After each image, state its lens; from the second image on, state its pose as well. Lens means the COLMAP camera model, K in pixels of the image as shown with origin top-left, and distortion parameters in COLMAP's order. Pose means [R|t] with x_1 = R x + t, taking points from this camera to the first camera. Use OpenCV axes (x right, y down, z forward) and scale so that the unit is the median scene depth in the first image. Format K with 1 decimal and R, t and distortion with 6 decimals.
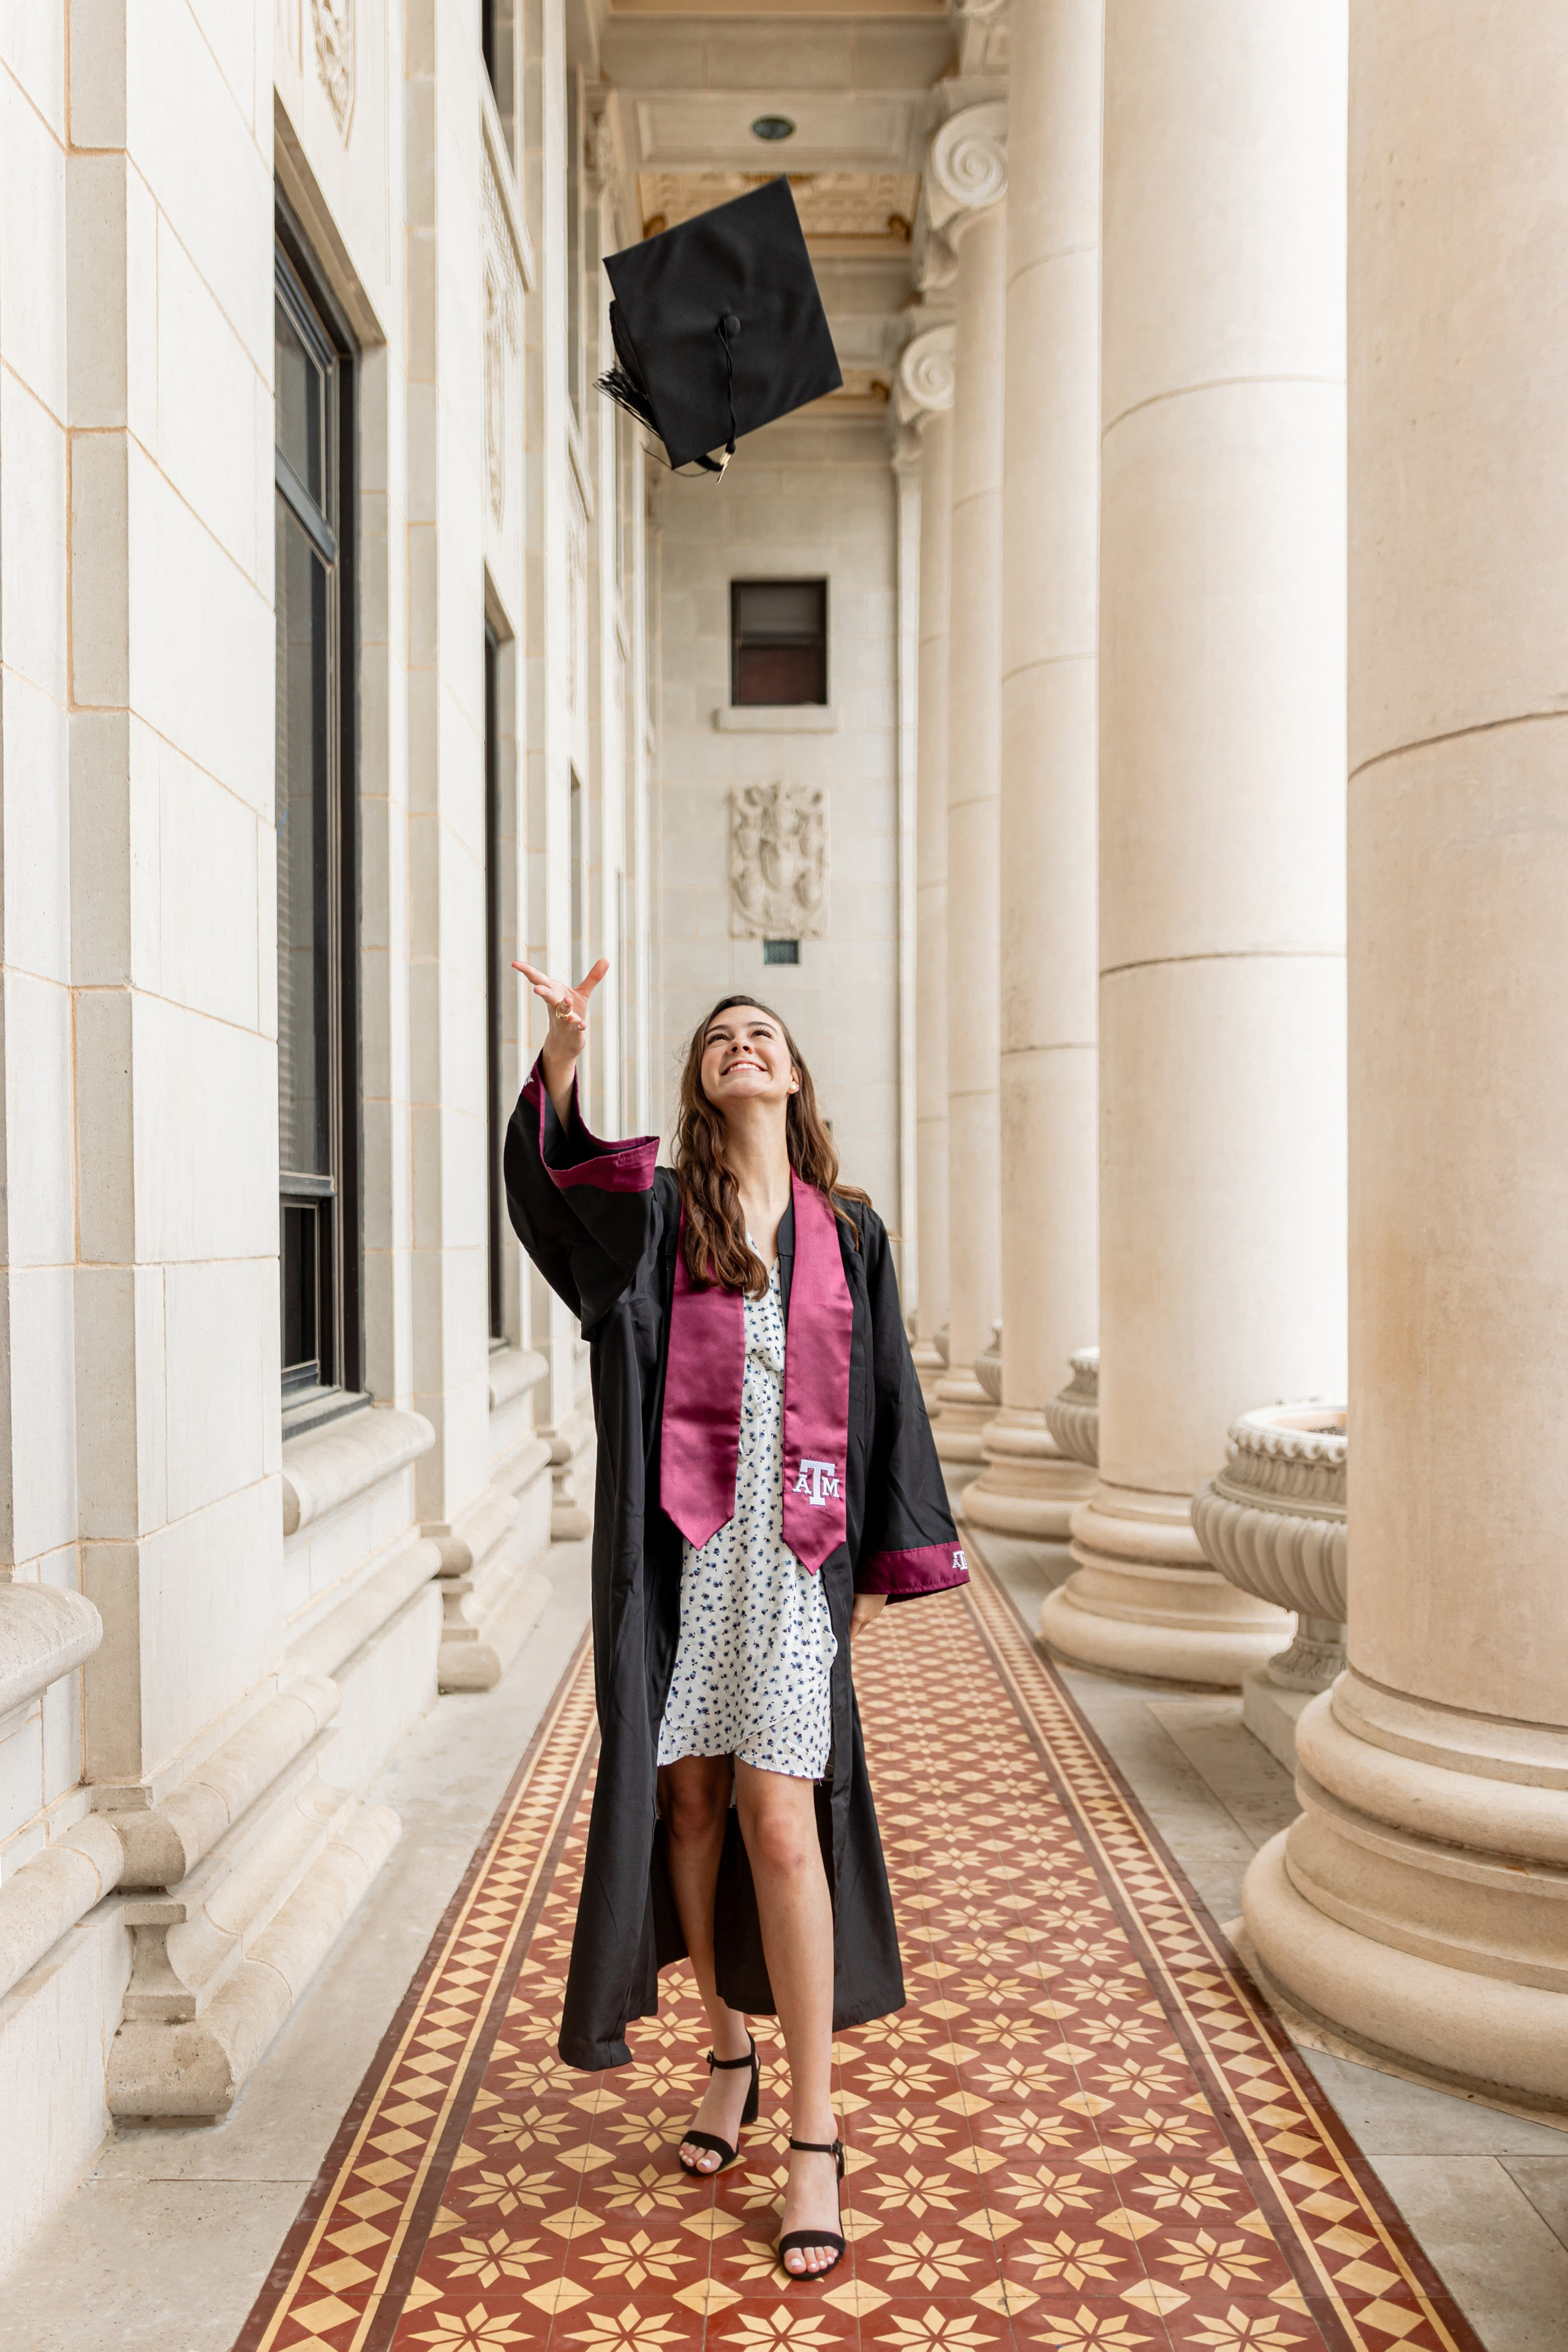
lens RADIAL K [[1903.7, 0, 784.1], [0, 1903.7, 1314.9], [0, 0, 1]] dist [0.046553, -0.007219]
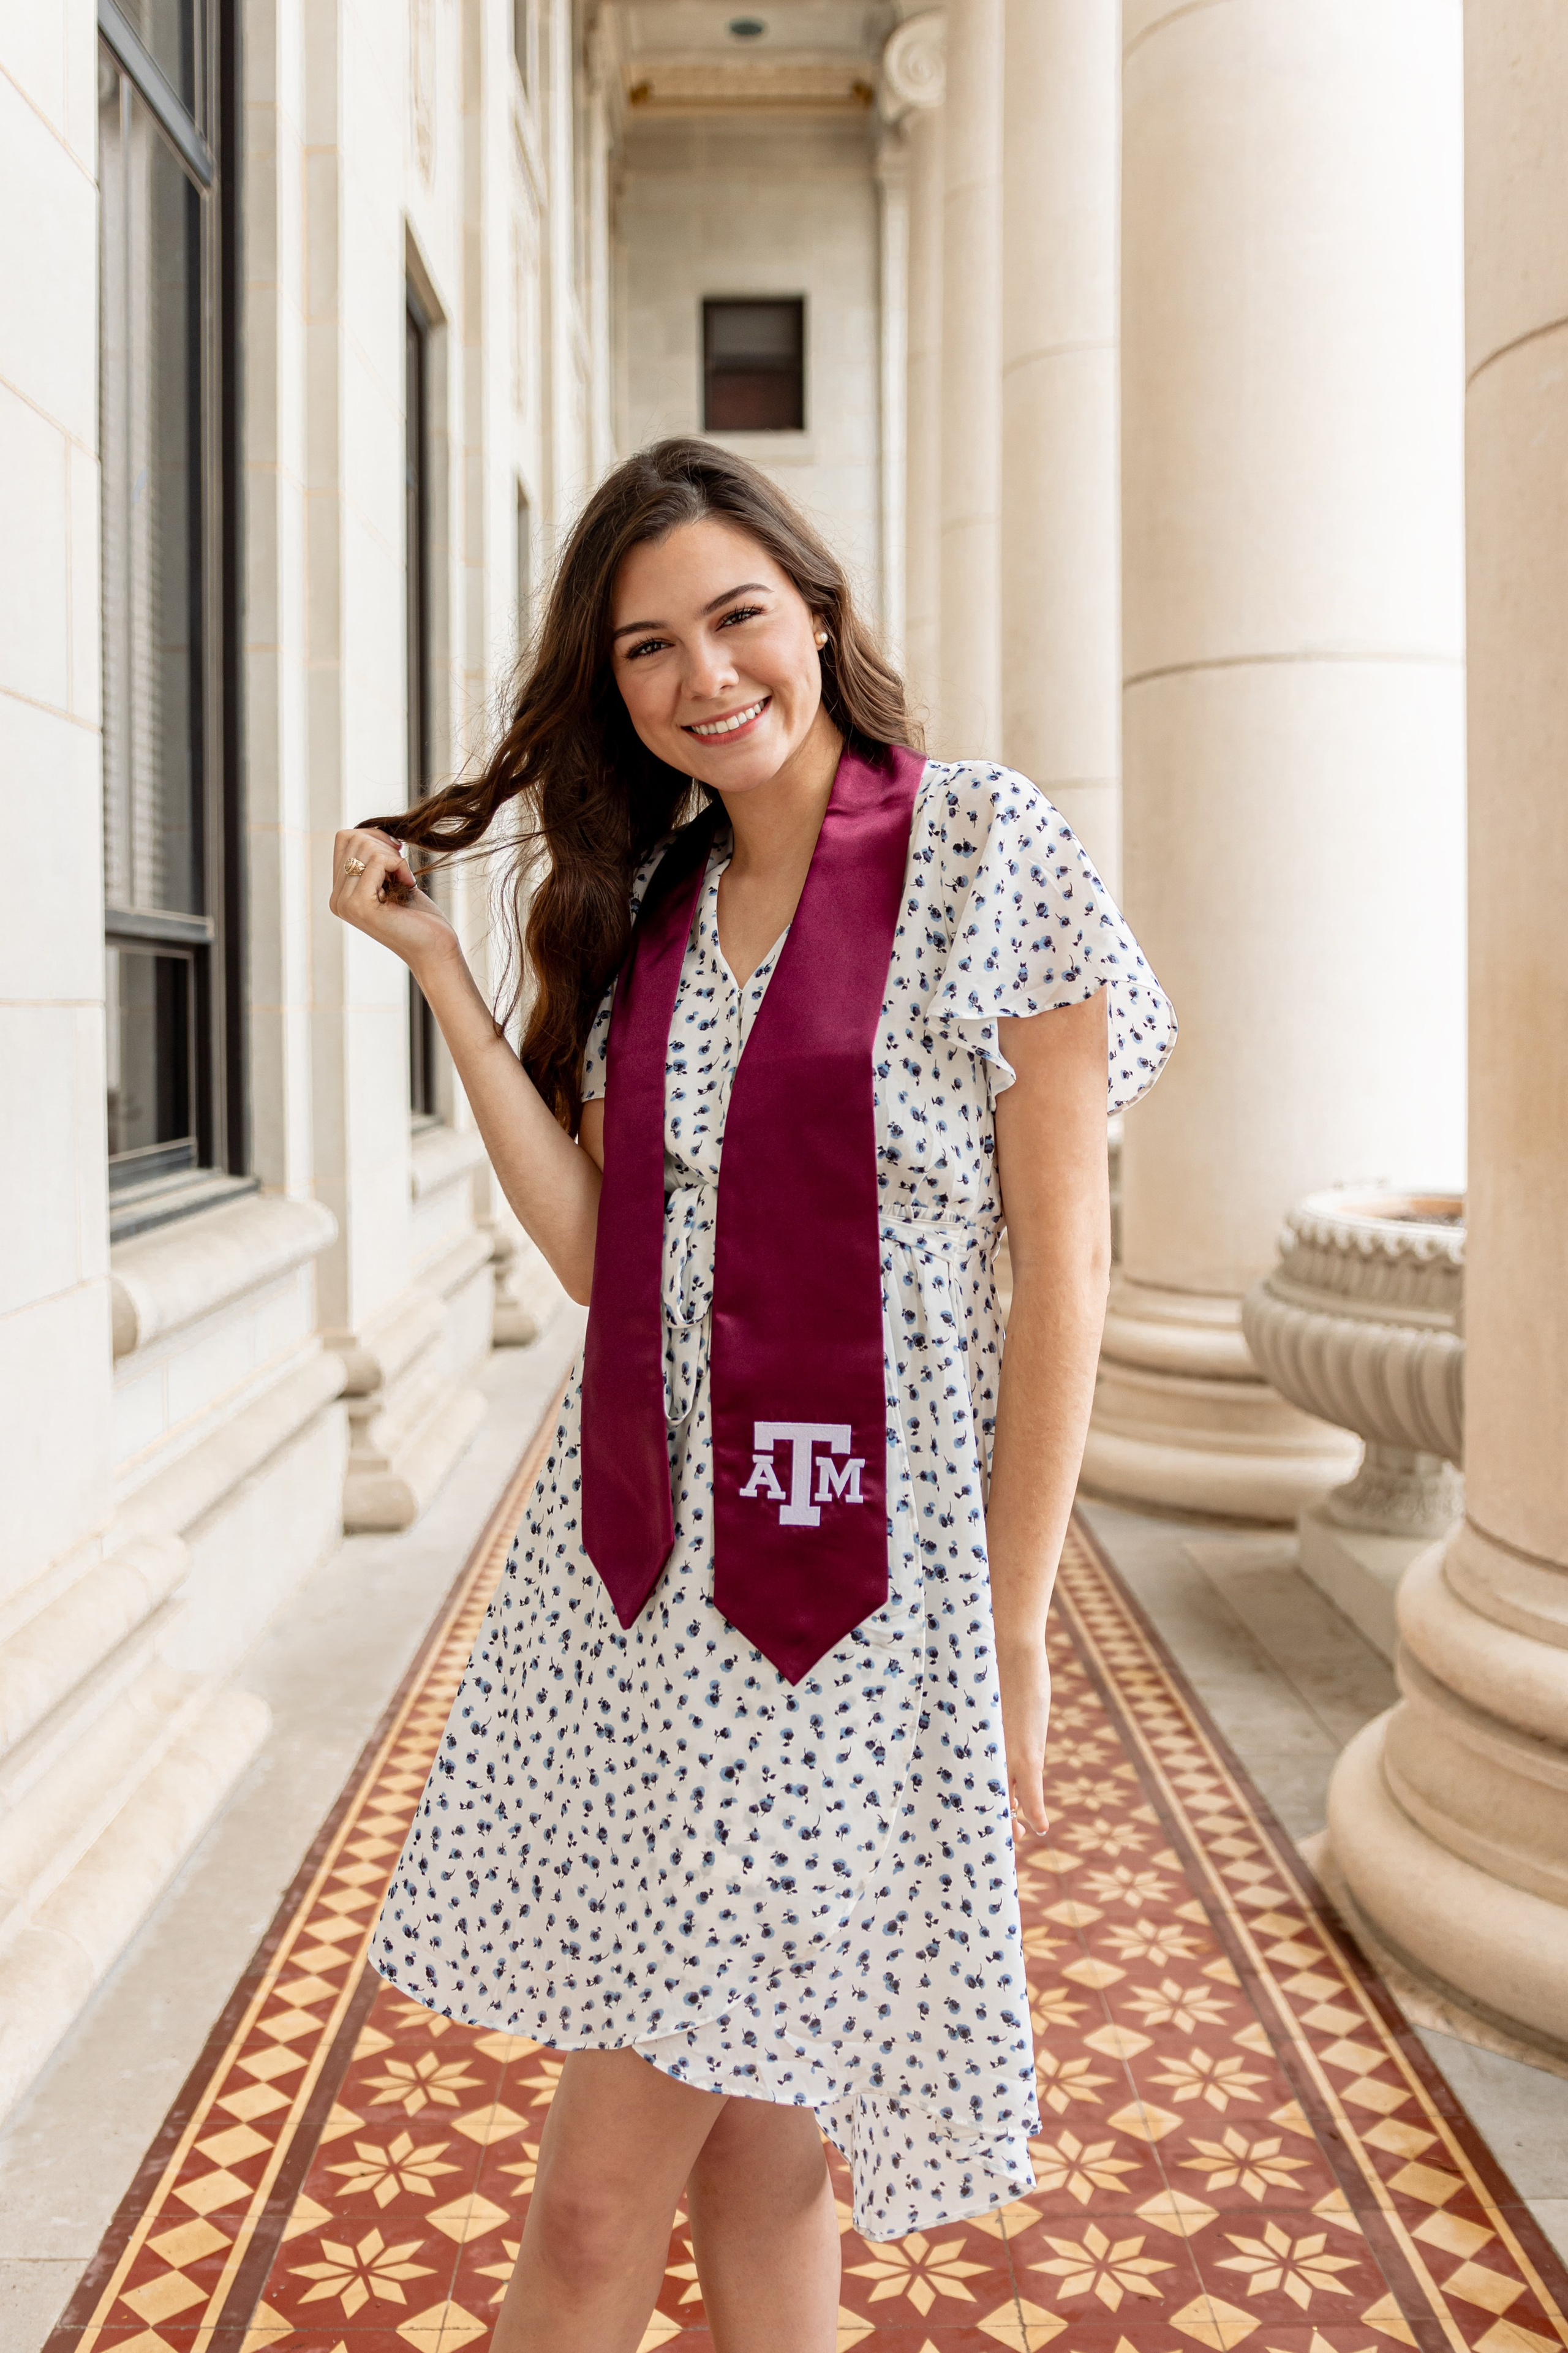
lens RADIAL K [[1959.6, 0, 786.1], [0, 1959.6, 1116.7], [0, 0, 1]] dist [-0.005675, 0.008638]
pose [[0.999941, -0.002590, 0.010527, 0.008939], [0.002499, 0.999960, 0.008599, 0.010325], [-0.010549, -0.008572, 0.999908, 0.202782]]
